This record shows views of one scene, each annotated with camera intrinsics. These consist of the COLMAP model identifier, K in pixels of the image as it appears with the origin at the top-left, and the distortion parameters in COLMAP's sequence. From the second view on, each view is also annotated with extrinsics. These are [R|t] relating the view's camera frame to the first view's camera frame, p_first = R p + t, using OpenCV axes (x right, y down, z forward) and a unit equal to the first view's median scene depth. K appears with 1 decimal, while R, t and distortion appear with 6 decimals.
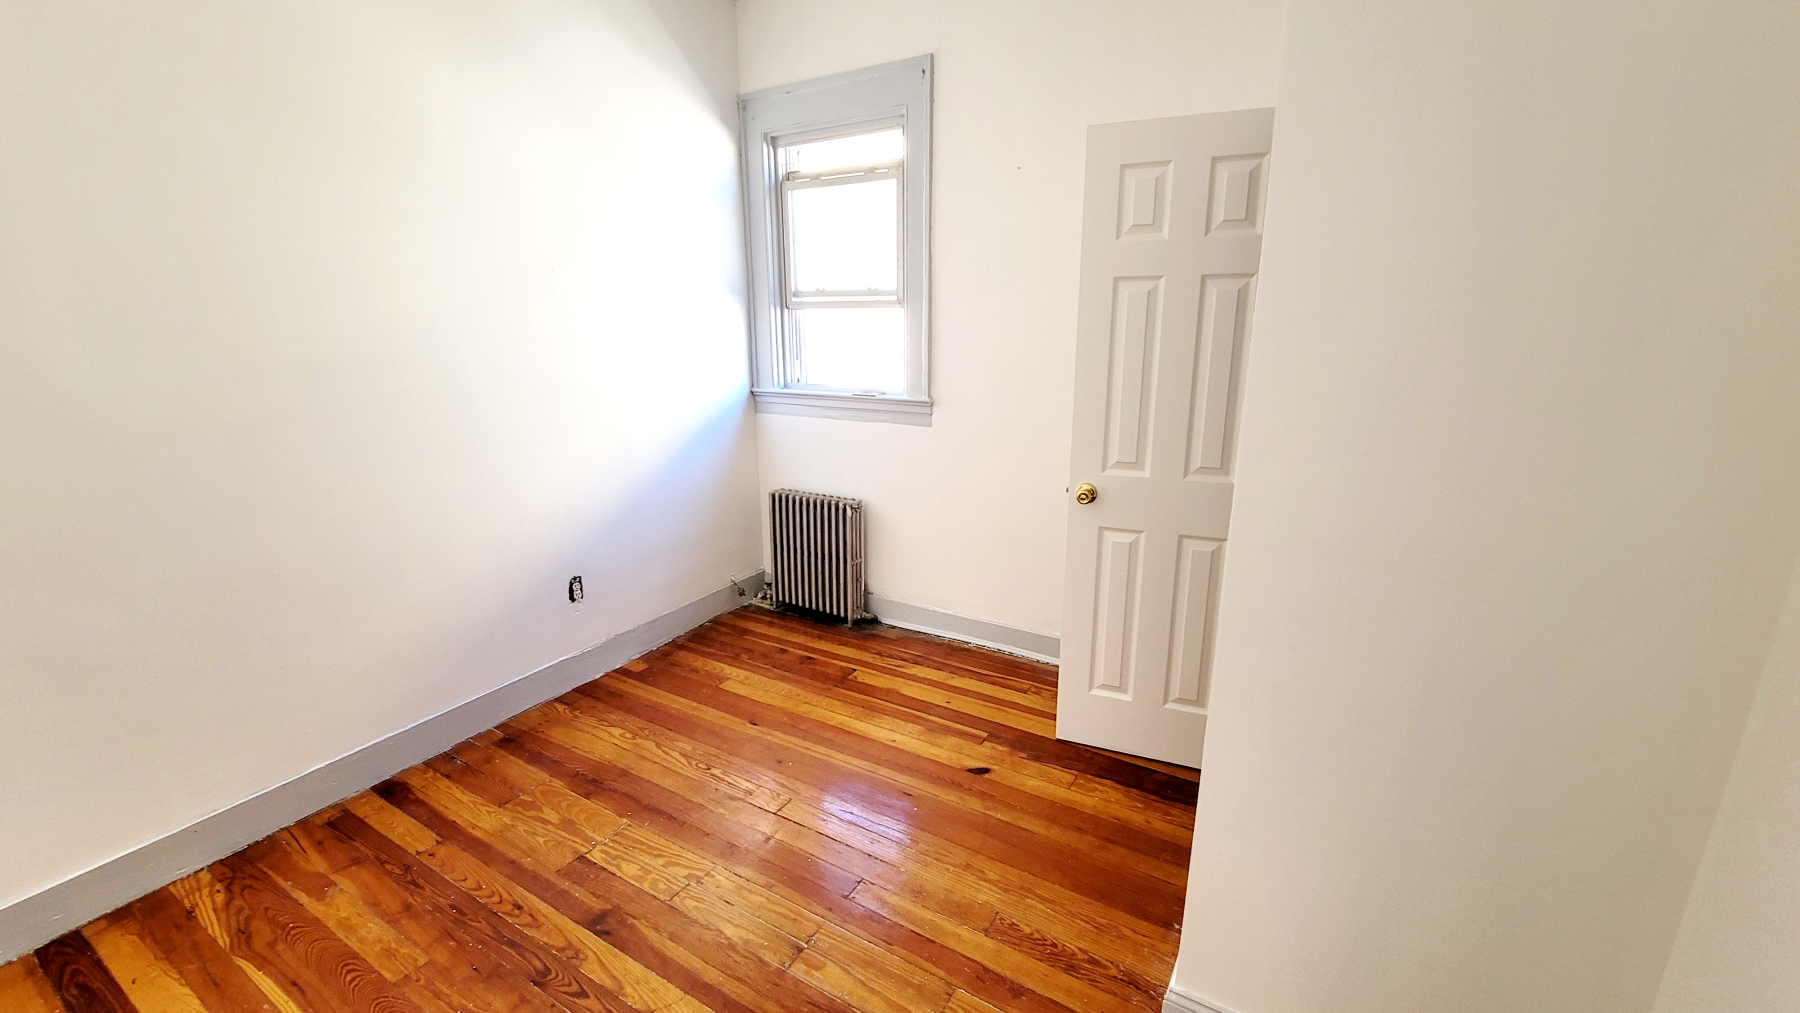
lens RADIAL K [[734.9, 0, 902.0], [0, 734.9, 502.0], [0, 0, 1]] dist [-0.001238, 0.000204]
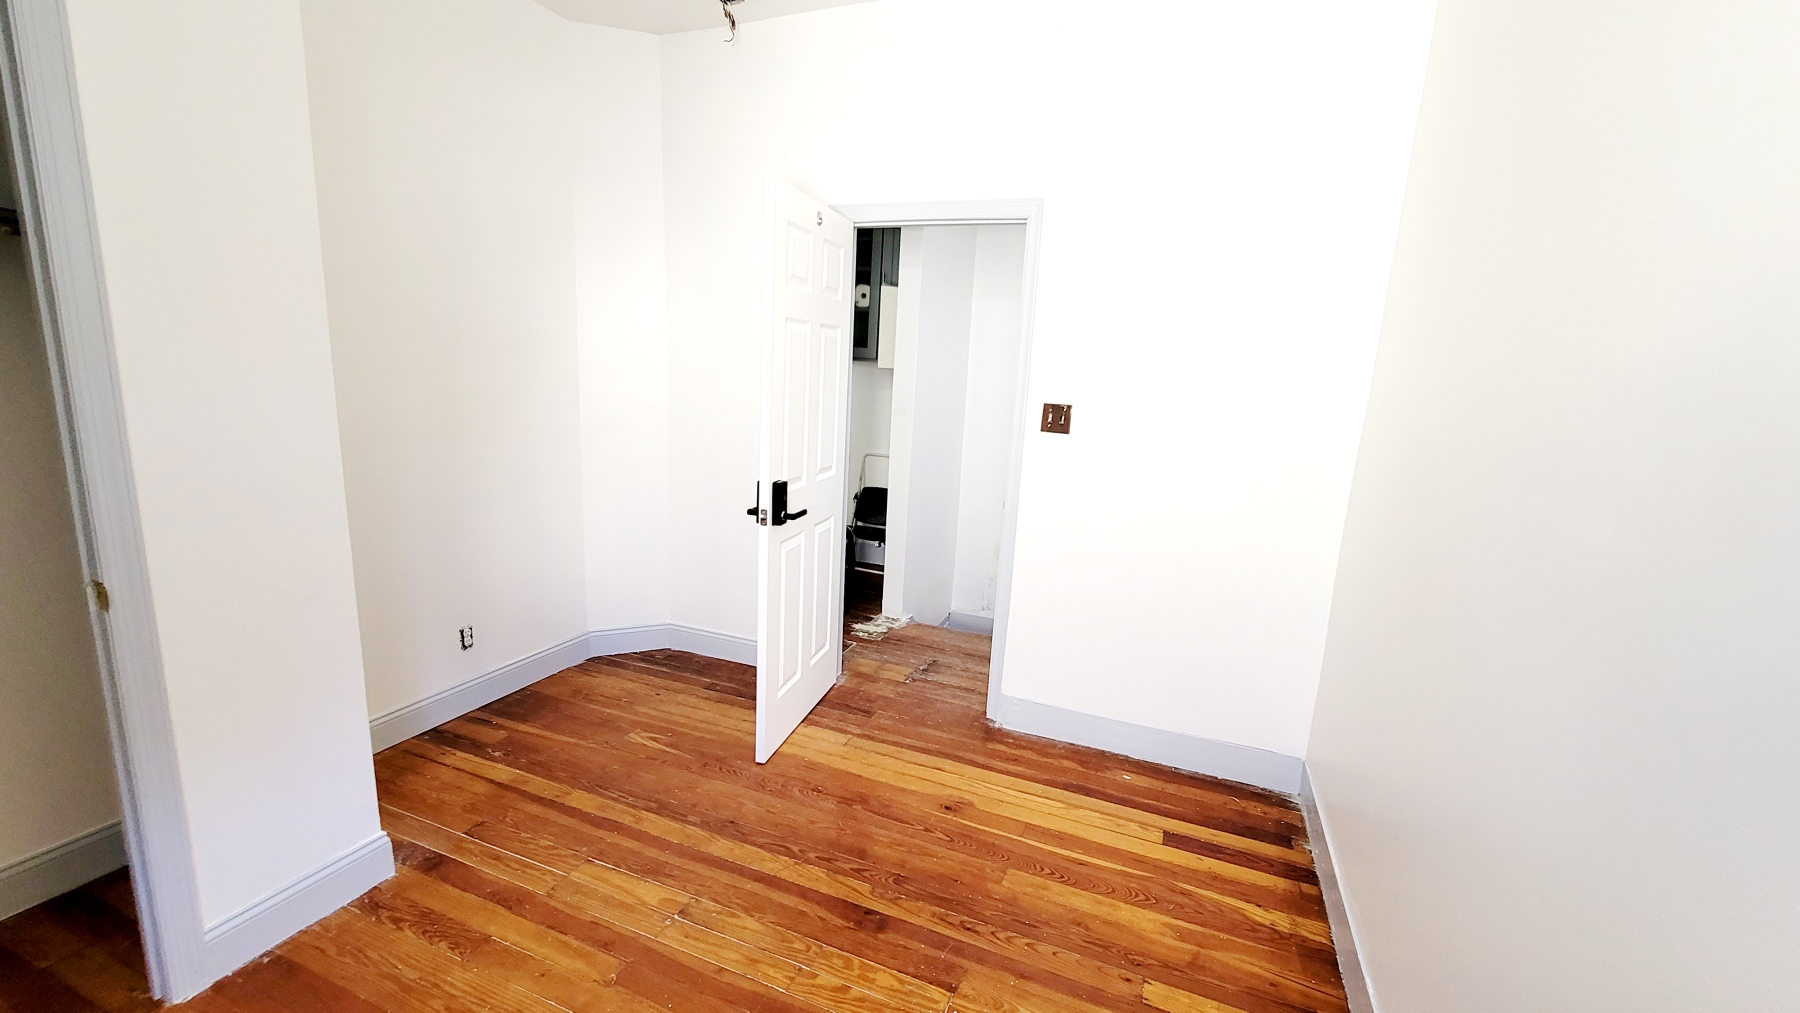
lens RADIAL K [[734.9, 0, 900.0], [0, 734.9, 509.1], [0, 0, 1]] dist [-0.001238, 0.000204]
pose [[-0.987053, -0.013606, -0.159815, -0.261851], [-0.082046, 0.899000, 0.430194, -0.402006], [0.137820, 0.437737, -0.888477, 1.657067]]
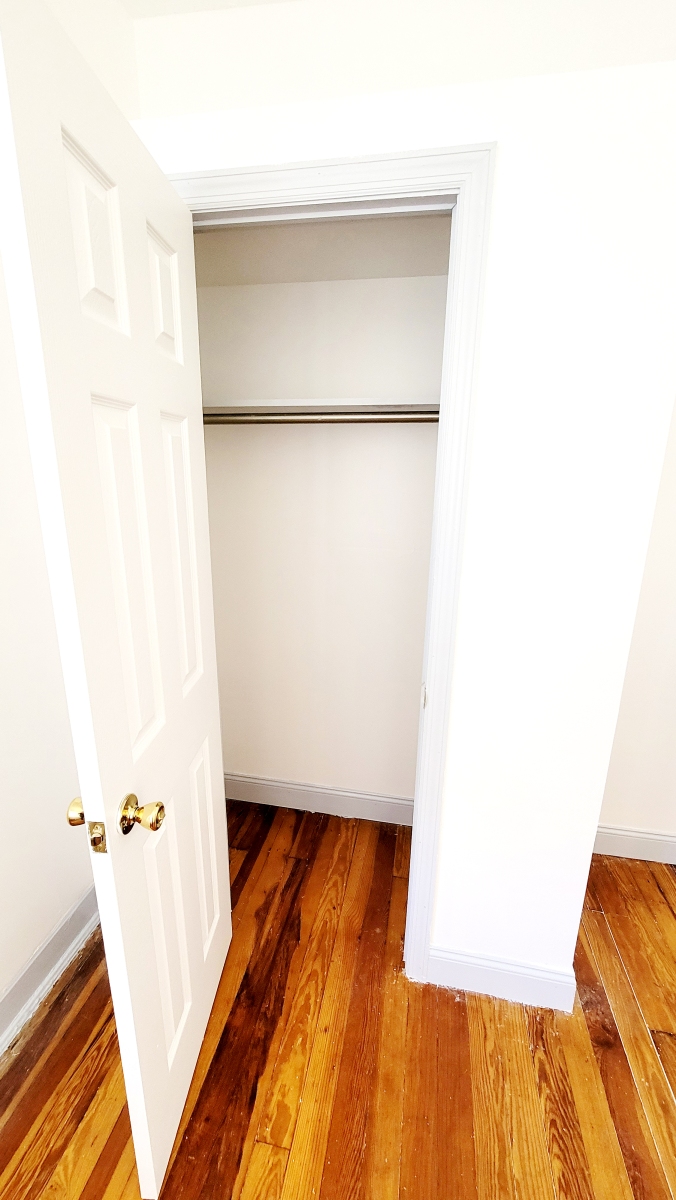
lens RADIAL K [[490.0, 0, 339.7], [0, 490.0, 601.2], [0, 0, 1]] dist [-0.001238, 0.000204]
pose [[-0.346300, -0.250127, 0.904164, -0.101661], [0.225032, 0.913513, 0.338902, -0.295190], [-0.910734, 0.320828, -0.260063, 1.144171]]
